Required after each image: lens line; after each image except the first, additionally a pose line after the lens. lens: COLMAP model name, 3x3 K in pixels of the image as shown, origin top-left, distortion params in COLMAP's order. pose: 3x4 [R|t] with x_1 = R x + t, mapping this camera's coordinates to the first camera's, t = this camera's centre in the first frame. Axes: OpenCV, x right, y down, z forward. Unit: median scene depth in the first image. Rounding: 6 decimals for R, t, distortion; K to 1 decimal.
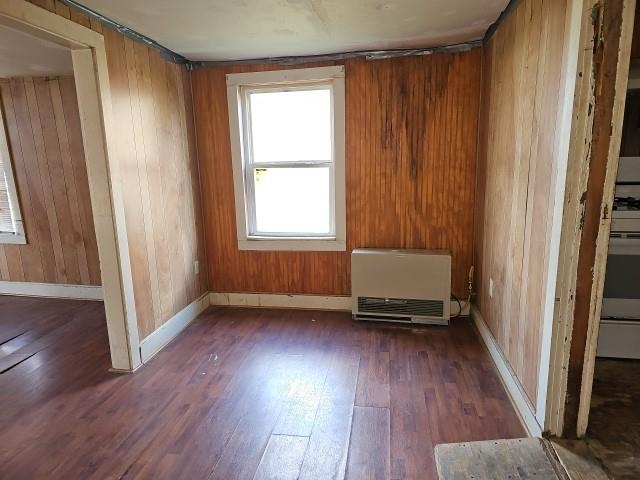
lens RADIAL K [[433.5, 0, 318.1], [0, 433.5, 238.2], [0, 0, 1]] dist [0.100456, -0.157416]
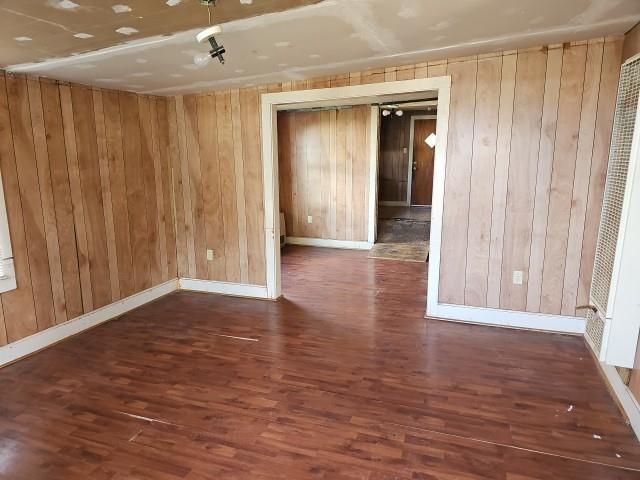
lens RADIAL K [[433.5, 0, 318.1], [0, 433.5, 238.2], [0, 0, 1]] dist [0.100456, -0.157416]
pose [[0.222622, -0.186975, 0.956807, -1.942948], [0.227820, 0.964240, 0.135420, -0.085007], [-0.947912, 0.187833, 0.257257, 0.457413]]
